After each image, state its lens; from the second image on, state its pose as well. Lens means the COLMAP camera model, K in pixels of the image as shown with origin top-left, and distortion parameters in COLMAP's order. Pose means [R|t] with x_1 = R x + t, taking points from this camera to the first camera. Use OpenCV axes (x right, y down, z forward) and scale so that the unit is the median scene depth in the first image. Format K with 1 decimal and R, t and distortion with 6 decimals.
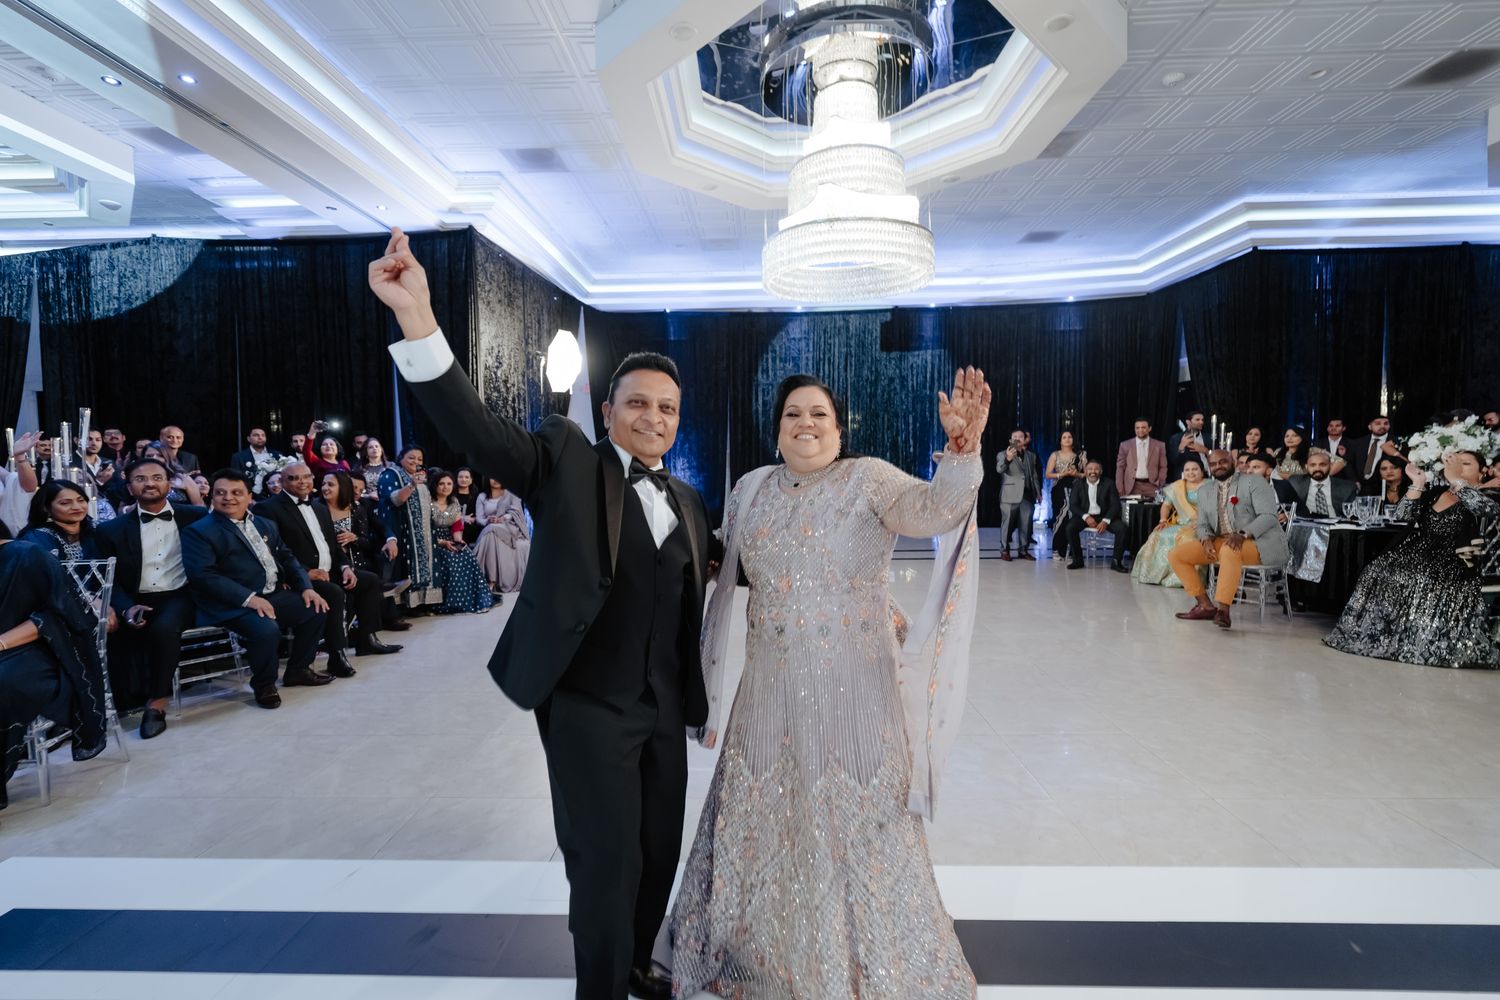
lens RADIAL K [[683.9, 0, 746.1], [0, 683.9, 495.5], [0, 0, 1]] dist [-0.009689, 0.000687]
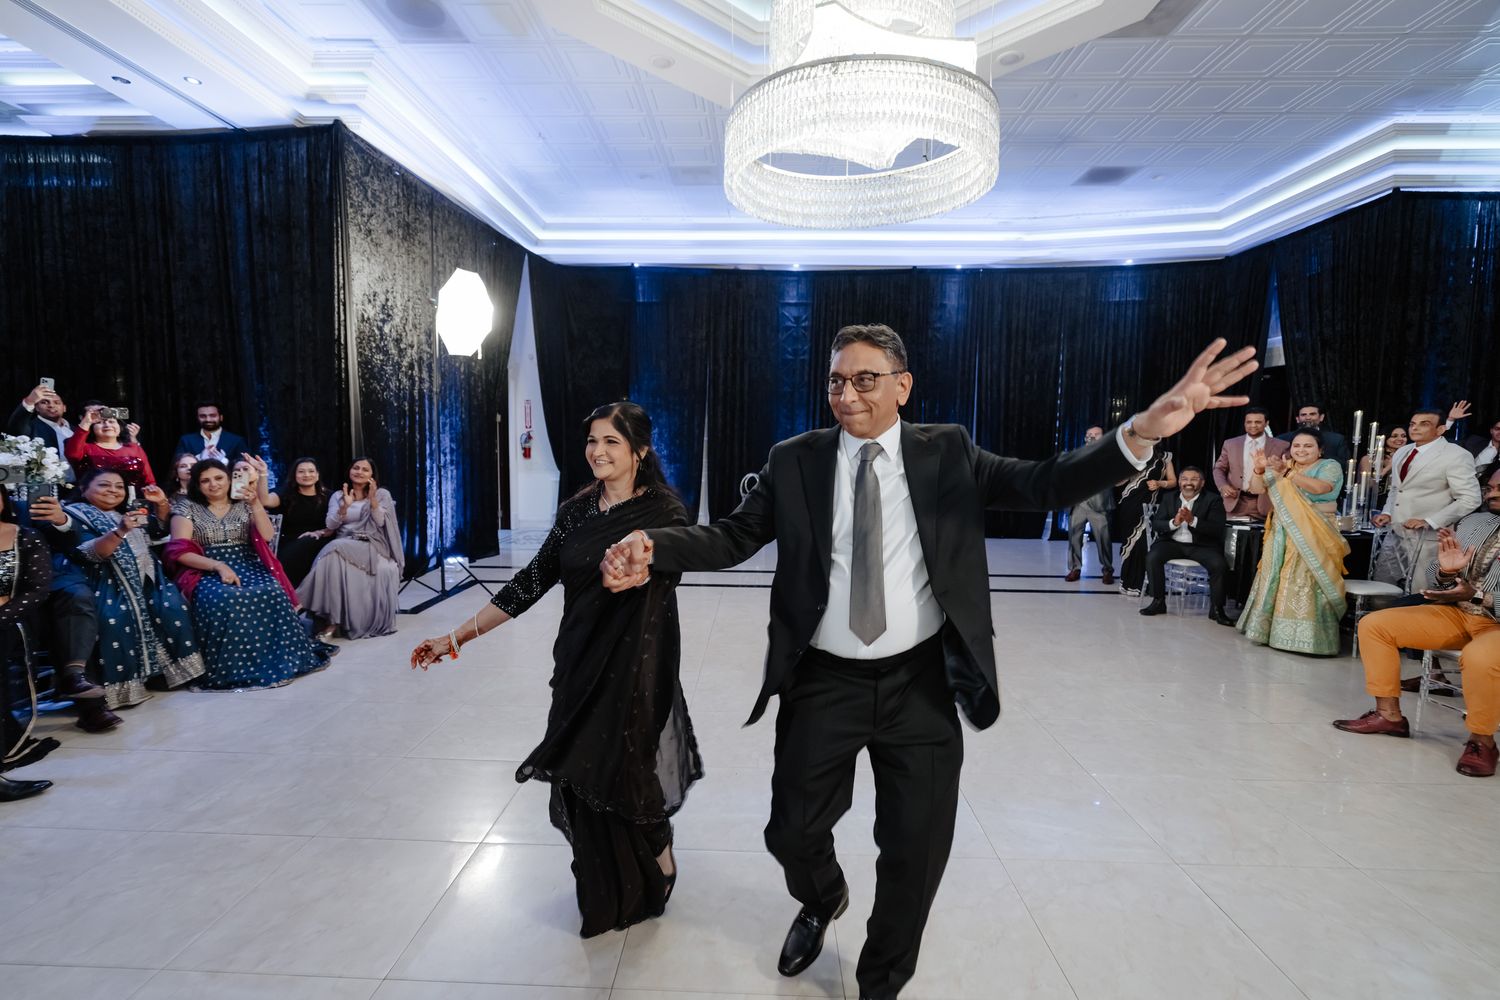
lens RADIAL K [[683.9, 0, 747.5], [0, 683.9, 497.9], [0, 0, 1]] dist [-0.009689, 0.000687]
pose [[0.999671, 0.025642, 0.000948, 0.035007], [-0.025658, 0.999291, 0.027558, -0.023455], [-0.000241, -0.027573, 0.999620, 0.235317]]
